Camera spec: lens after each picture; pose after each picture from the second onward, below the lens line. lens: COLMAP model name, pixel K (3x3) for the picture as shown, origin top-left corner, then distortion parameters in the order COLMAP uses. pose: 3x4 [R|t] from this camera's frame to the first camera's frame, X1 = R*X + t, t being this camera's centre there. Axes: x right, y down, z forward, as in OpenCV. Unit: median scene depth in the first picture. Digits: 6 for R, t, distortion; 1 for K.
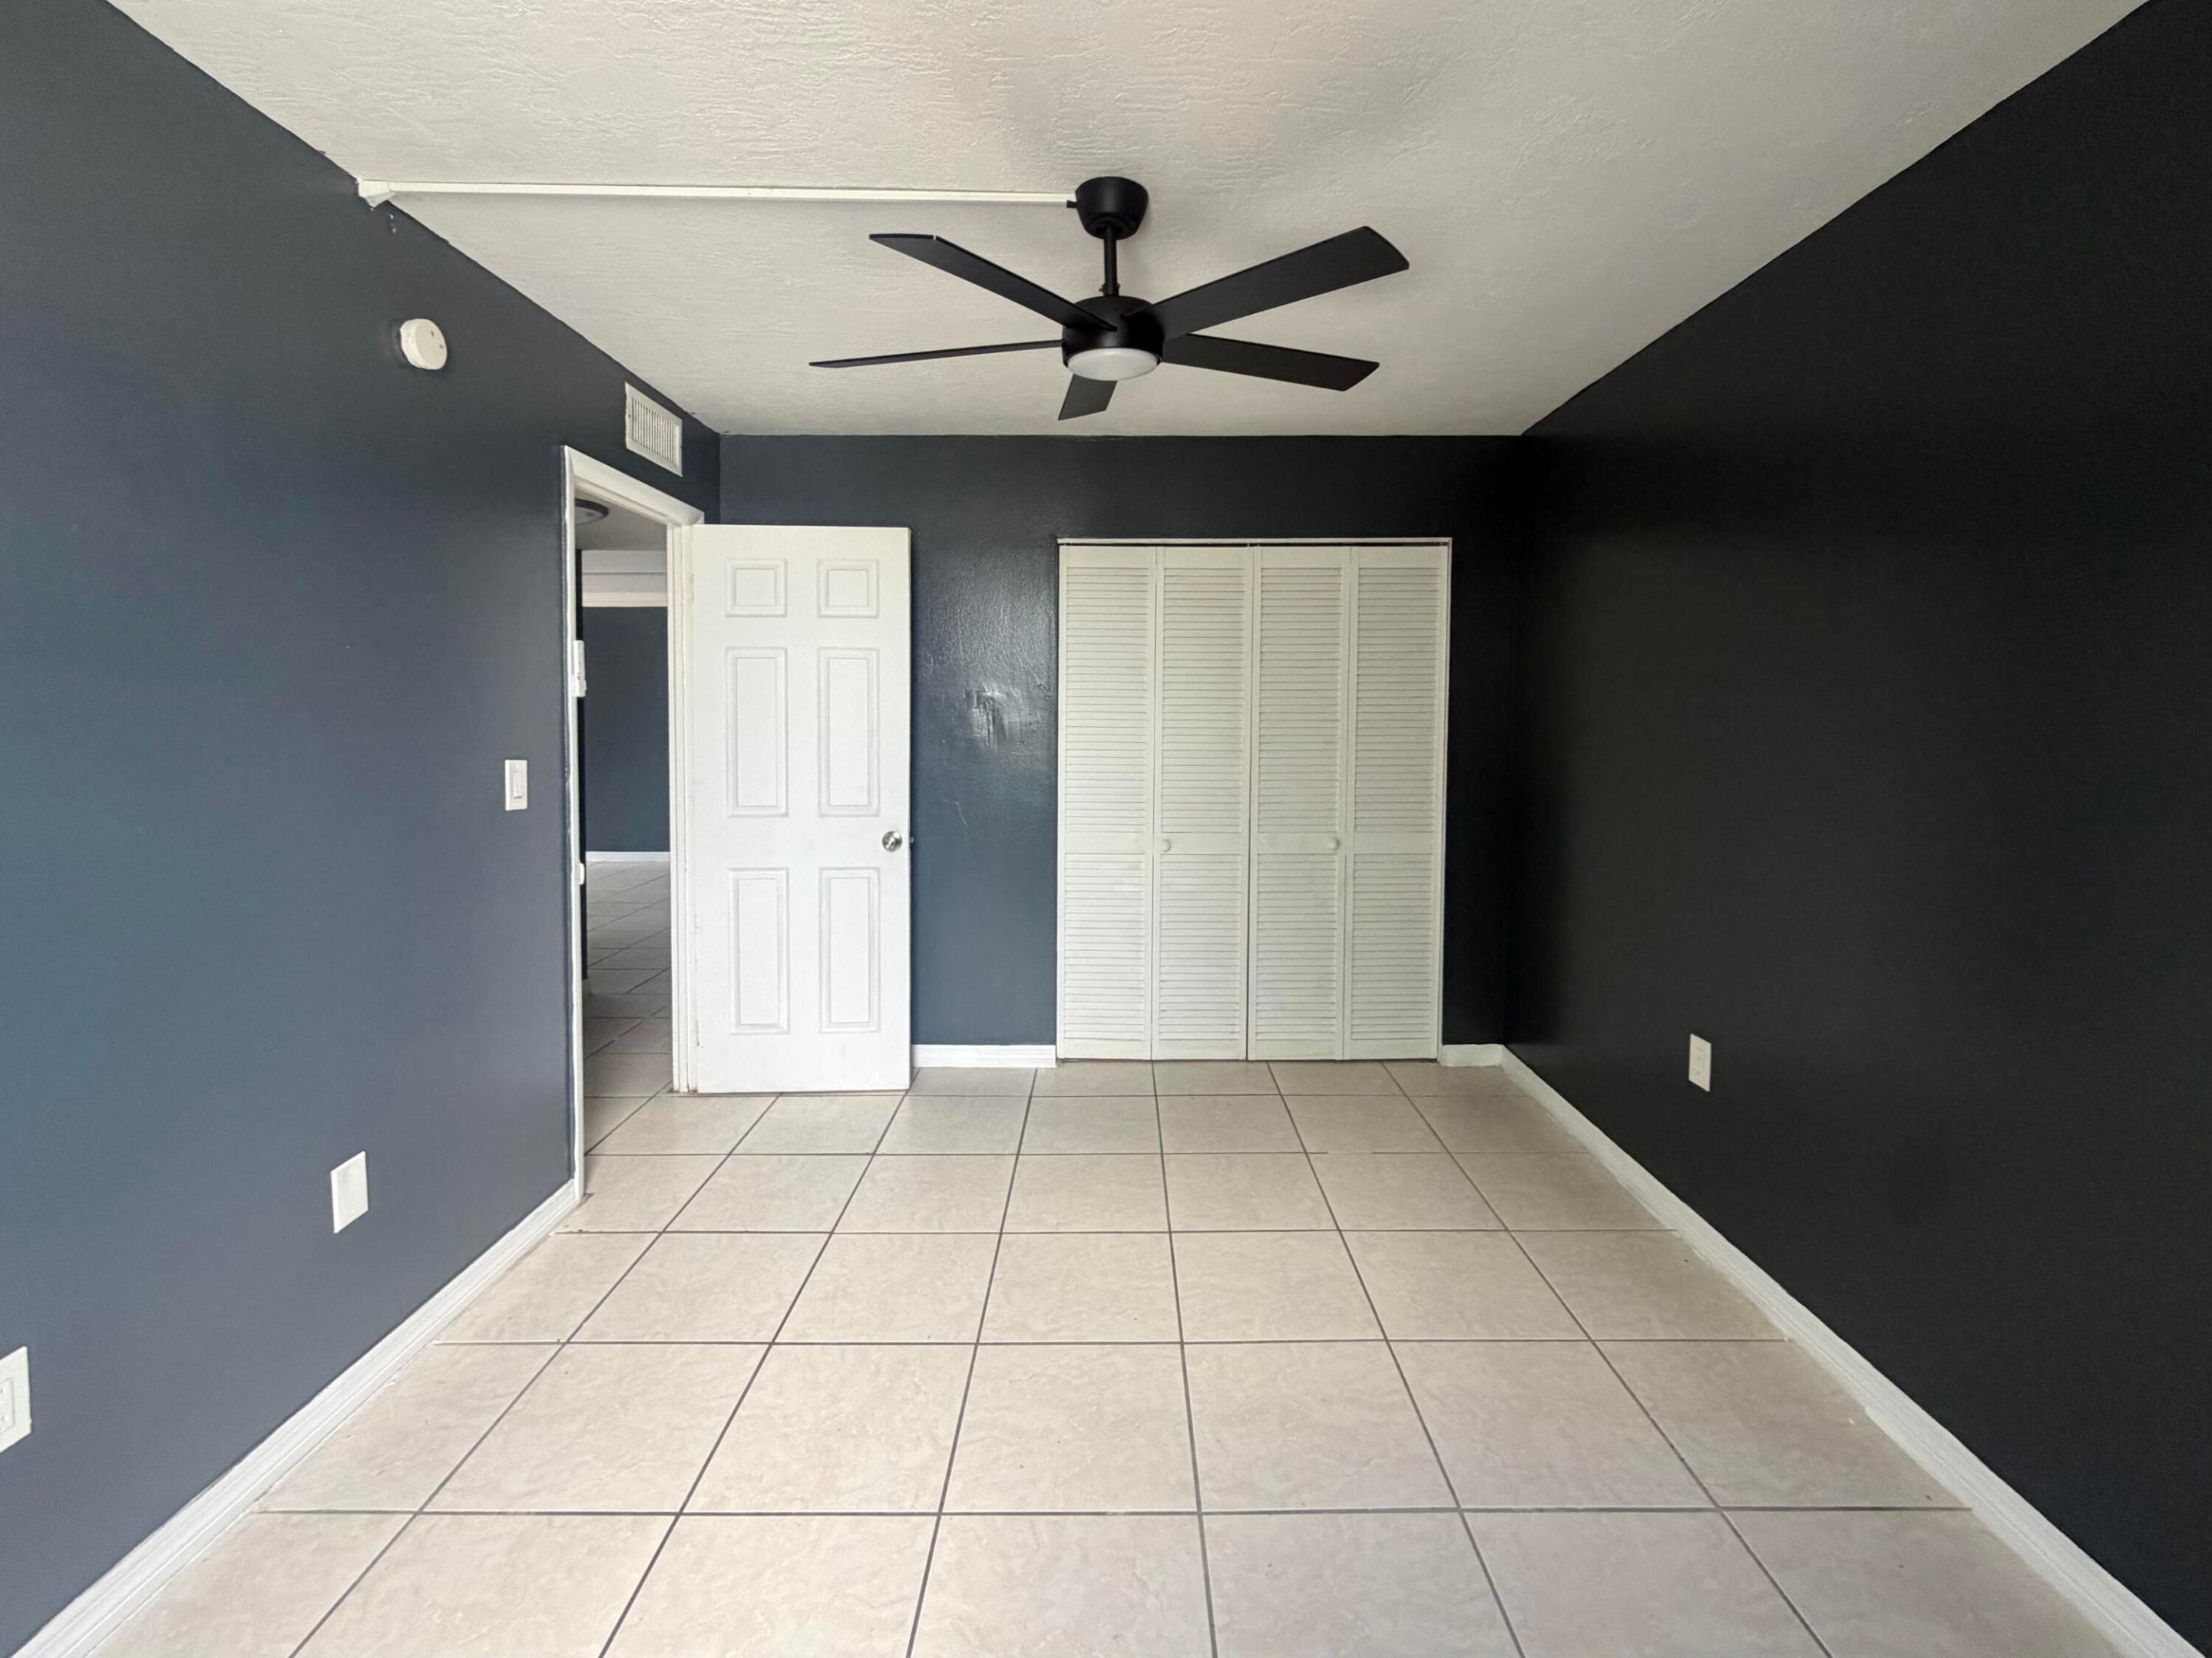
lens RADIAL K [[947.8, 0, 1114.0], [0, 947.8, 764.1], [0, 0, 1]] dist [-0.000807, -0.000266]
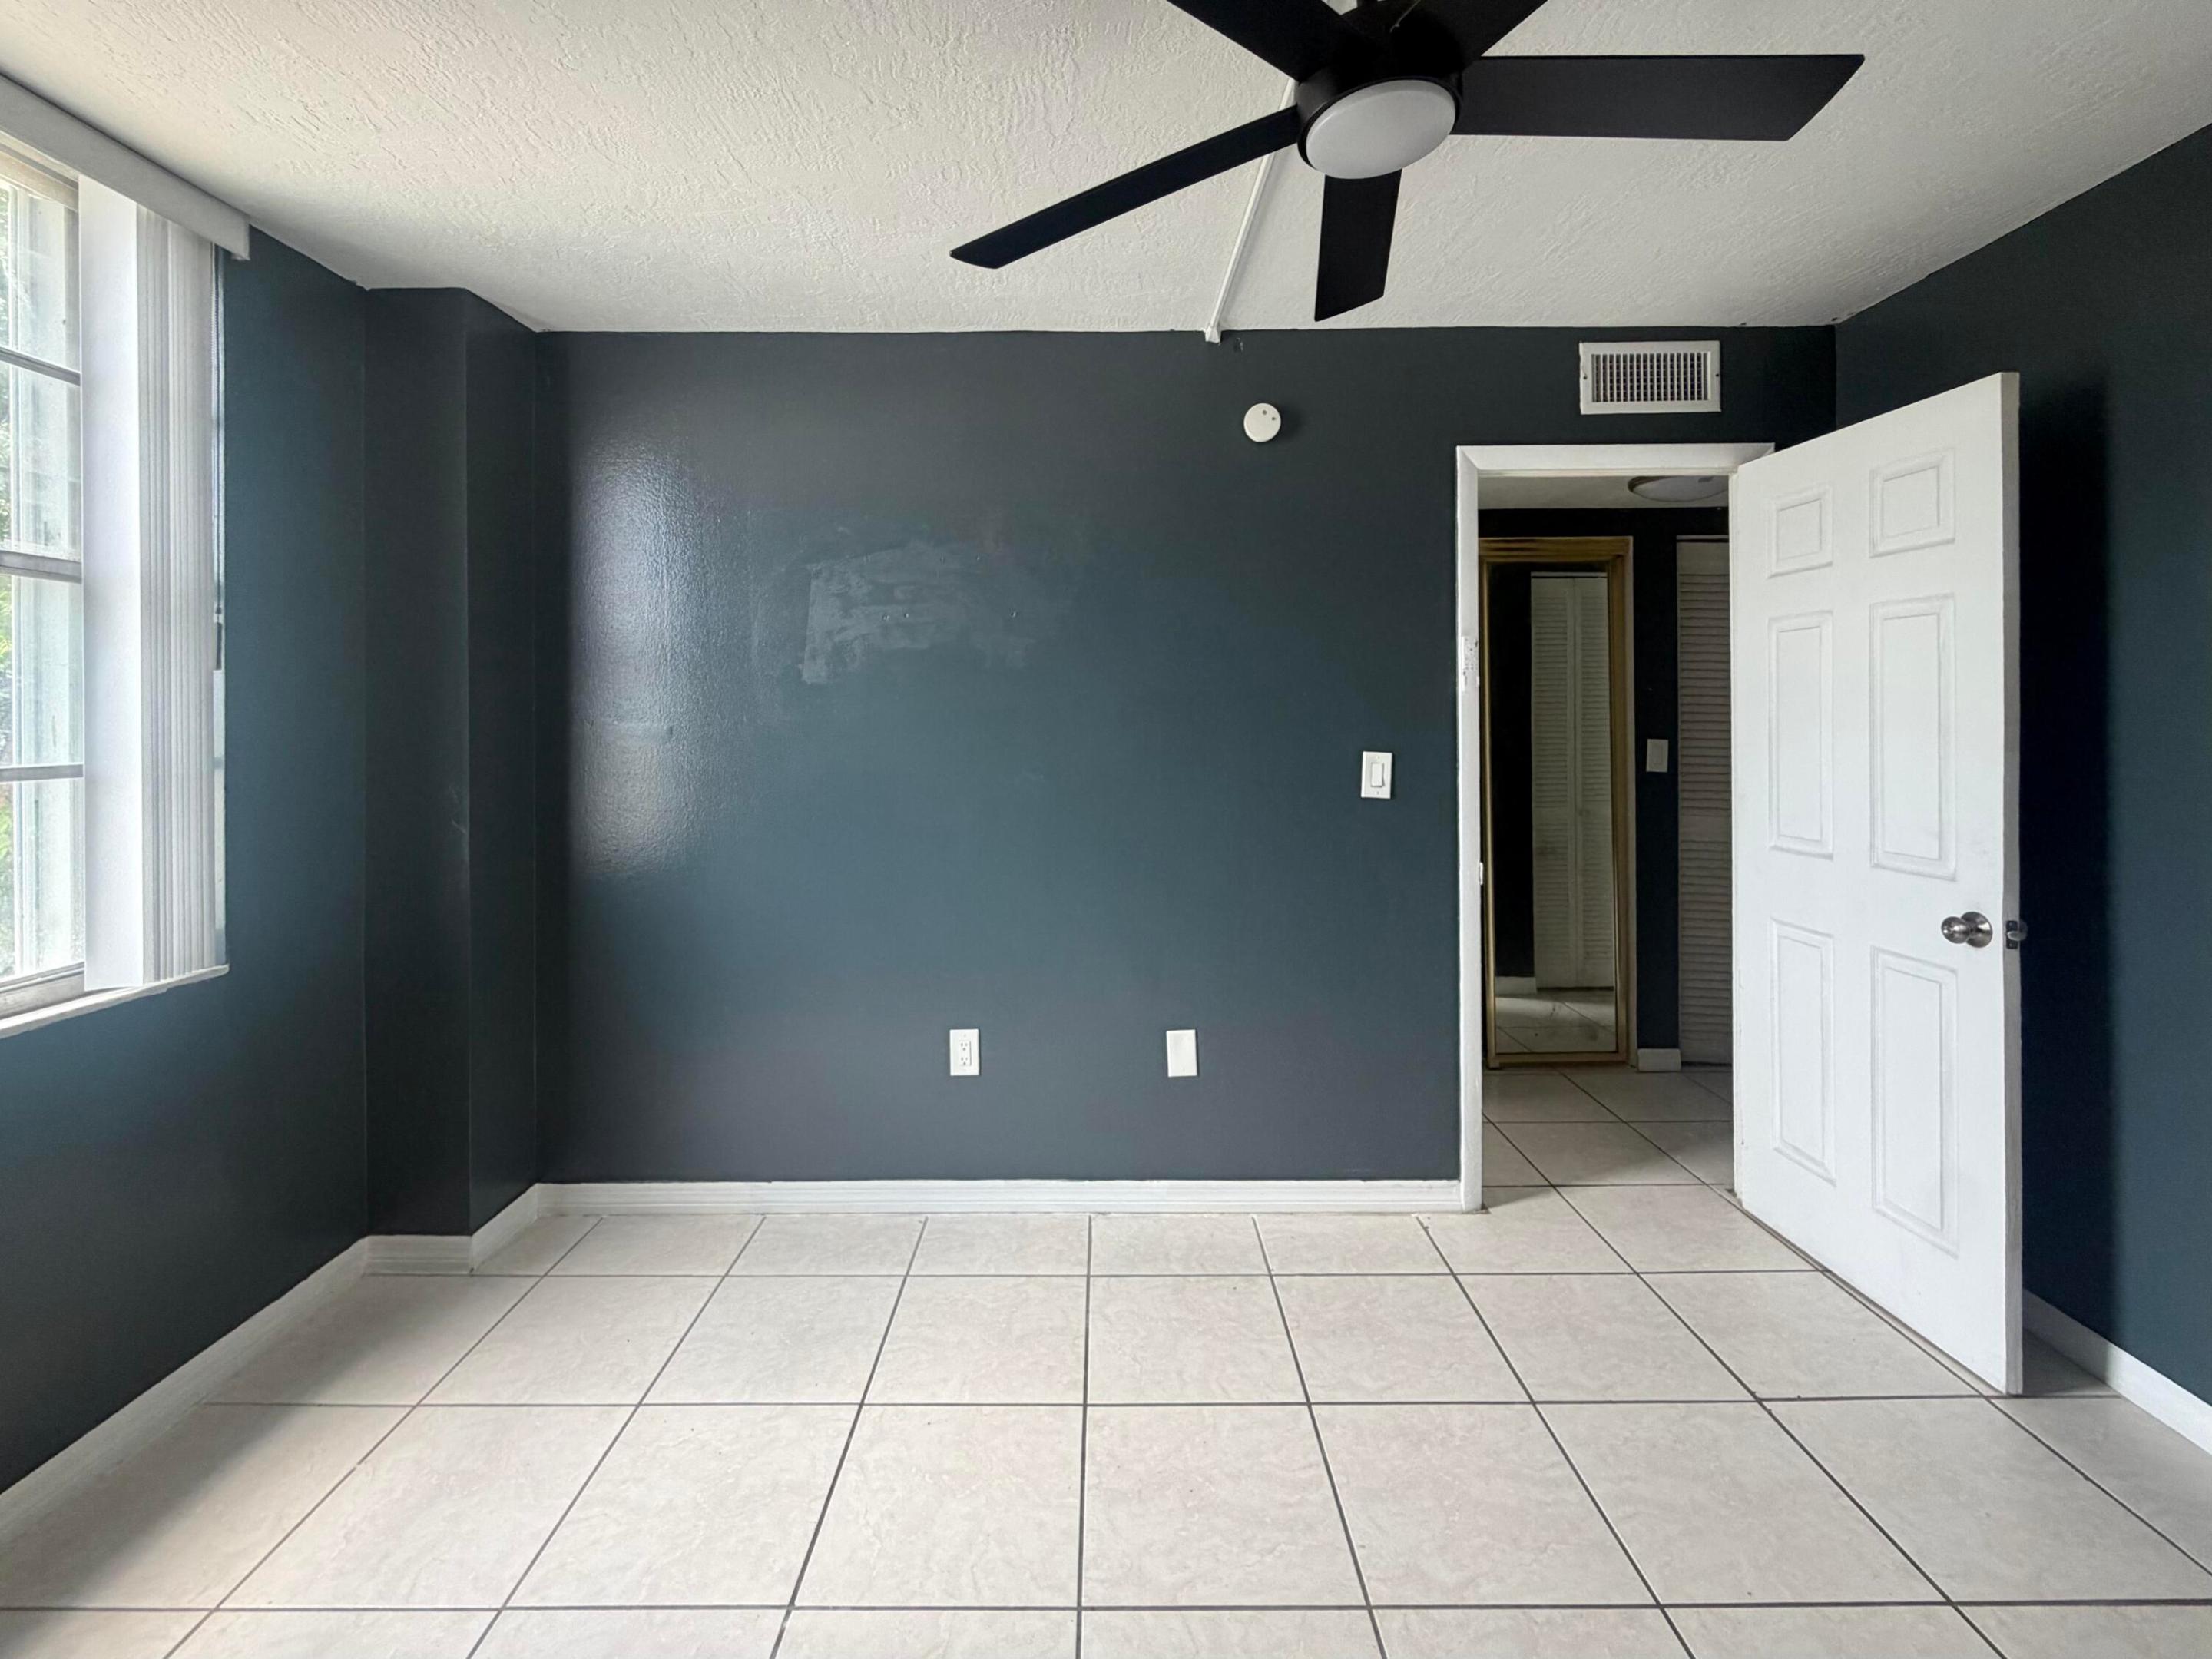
lens RADIAL K [[987.0, 0, 1104.0], [0, 987.0, 719.1], [0, 0, 1]] dist [-0.000681, 0.000217]
pose [[0.000331, -0.002711, -0.999996, 0.519723], [-0.049640, 0.998763, -0.002725, -0.024252], [0.998767, 0.049641, 0.000195, 0.691783]]
